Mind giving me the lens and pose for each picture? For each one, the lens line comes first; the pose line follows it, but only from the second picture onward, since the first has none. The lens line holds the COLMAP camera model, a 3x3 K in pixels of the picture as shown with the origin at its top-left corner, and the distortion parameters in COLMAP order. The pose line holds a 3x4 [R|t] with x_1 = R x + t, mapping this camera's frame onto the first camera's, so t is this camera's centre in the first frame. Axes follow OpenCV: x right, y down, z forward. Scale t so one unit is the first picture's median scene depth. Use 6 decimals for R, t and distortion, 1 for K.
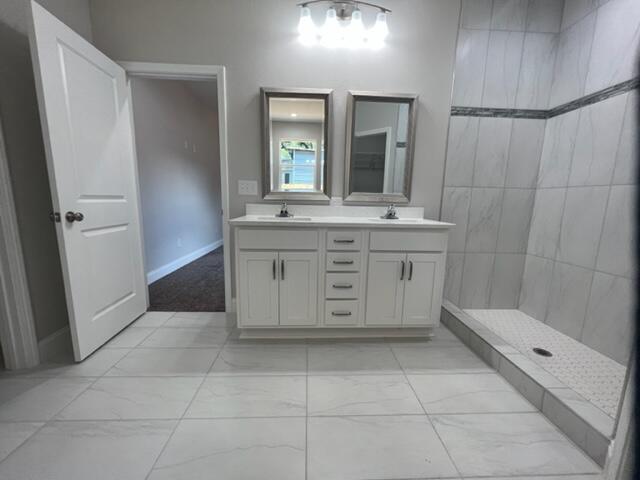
lens RADIAL K [[257.6, 0, 320.9], [0, 257.6, 241.1], [0, 0, 1]] dist [-0.000148, 0.000183]
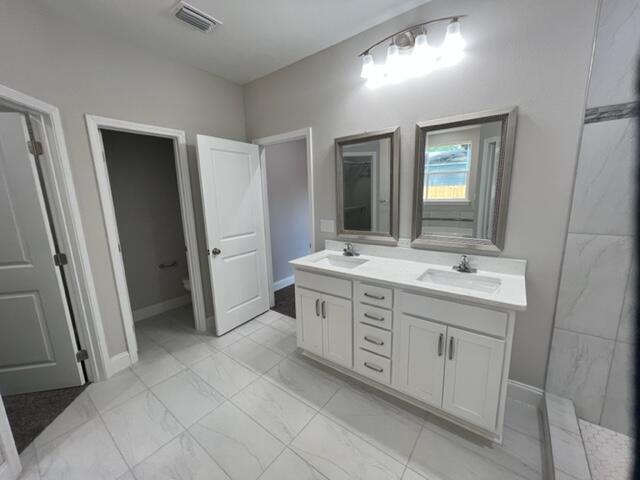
lens RADIAL K [[257.6, 0, 320.9], [0, 257.6, 241.1], [0, 0, 1]] dist [-0.000148, 0.000183]
pose [[0.765578, 0.074011, -0.639071, 0.453027], [-0.057469, 0.997257, 0.046648, -0.201289], [0.640771, 0.001014, 0.767732, 0.106641]]
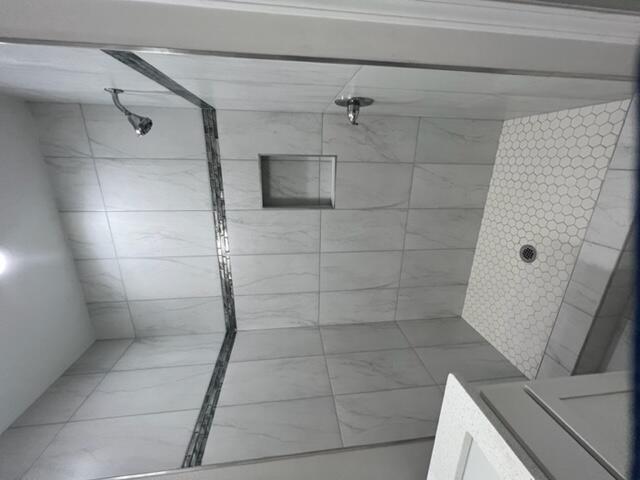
lens RADIAL K [[257.6, 0, 320.9], [0, 257.6, 241.1], [0, 0, 1]] dist [-0.000148, 0.000183]
pose [[-0.152074, -0.350516, 0.924128, 0.182809], [0.979549, -0.178084, 0.093648, -0.249555], [0.131747, 0.919470, 0.370430, 0.491756]]
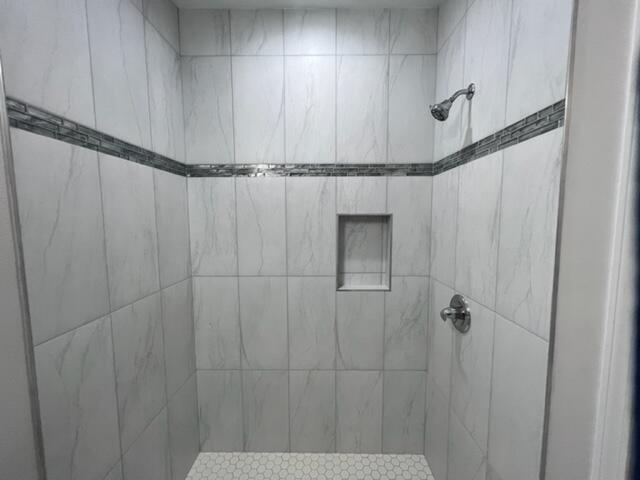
lens RADIAL K [[257.6, 0, 320.9], [0, 257.6, 241.1], [0, 0, 1]] dist [-0.000148, 0.000183]
pose [[0.057028, -0.113695, 0.991878, 0.220060], [0.161286, 0.981494, 0.103231, -0.341370], [-0.985259, 0.154089, 0.074310, 0.667699]]
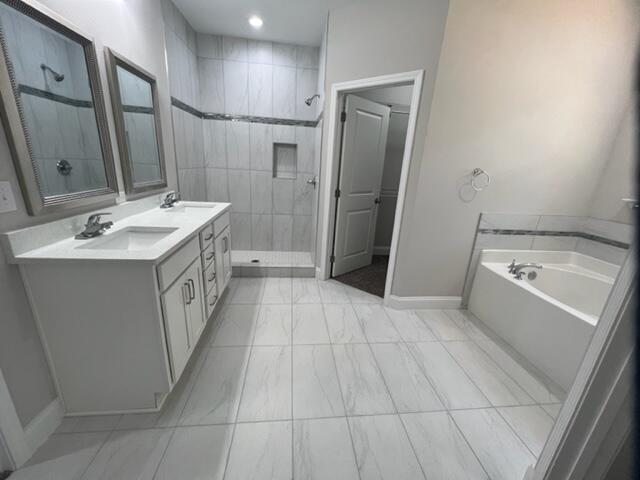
lens RADIAL K [[257.6, 0, 320.9], [0, 257.6, 241.1], [0, 0, 1]] dist [-0.000148, 0.000183]
pose [[-0.059215, -0.315343, 0.947129, -0.802237], [0.098033, 0.942370, 0.319888, -0.235592], [-0.993420, 0.111792, -0.024889, 0.474521]]
